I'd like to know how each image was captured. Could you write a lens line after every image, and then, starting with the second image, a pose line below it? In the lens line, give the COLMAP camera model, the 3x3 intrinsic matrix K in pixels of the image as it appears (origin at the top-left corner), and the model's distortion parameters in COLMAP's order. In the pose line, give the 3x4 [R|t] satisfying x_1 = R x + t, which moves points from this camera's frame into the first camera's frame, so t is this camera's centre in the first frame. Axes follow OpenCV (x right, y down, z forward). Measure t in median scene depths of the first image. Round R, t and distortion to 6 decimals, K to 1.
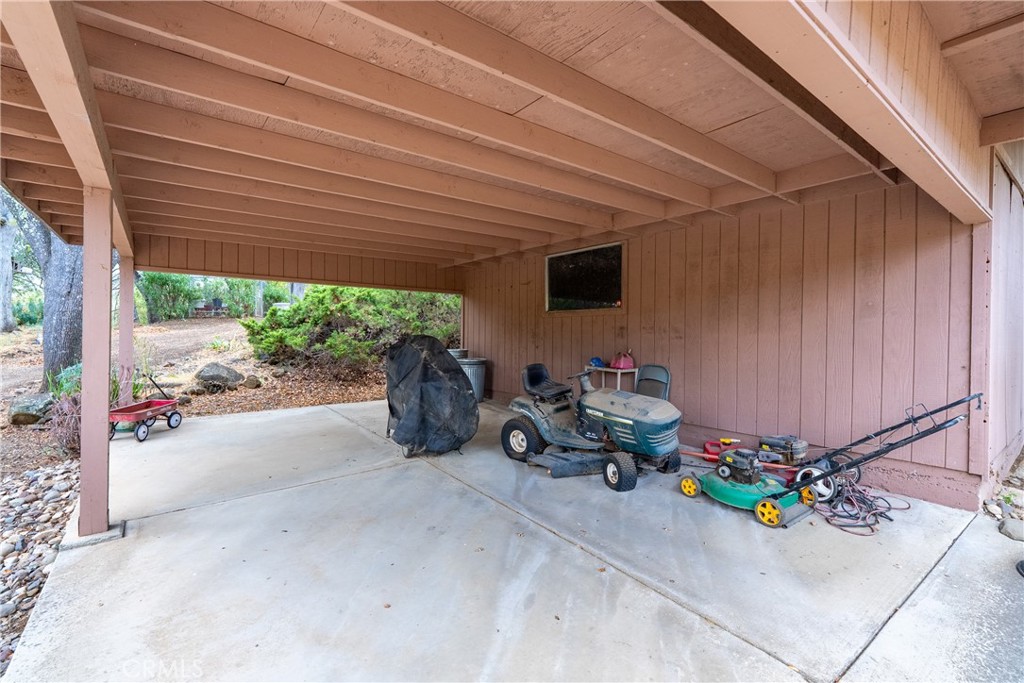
lens RADIAL K [[465.6, 0, 509.4], [0, 465.6, 337.4], [0, 0, 1]] dist [0.002430, 0.000294]
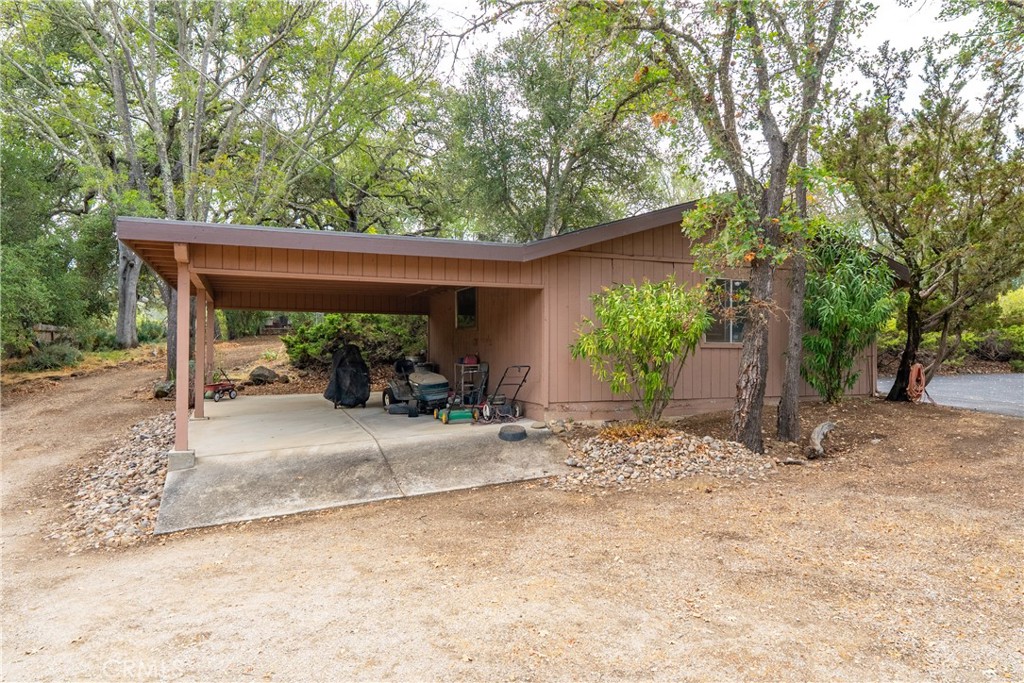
lens RADIAL K [[663.7, 0, 513.9], [0, 663.7, 344.5], [0, 0, 1]] dist [0.003655, 0.000131]
pose [[0.966321, -0.007204, -0.257240, 0.596931], [0.002263, 0.999807, -0.019500, 0.026006], [0.257331, 0.018261, 0.966151, -0.722474]]
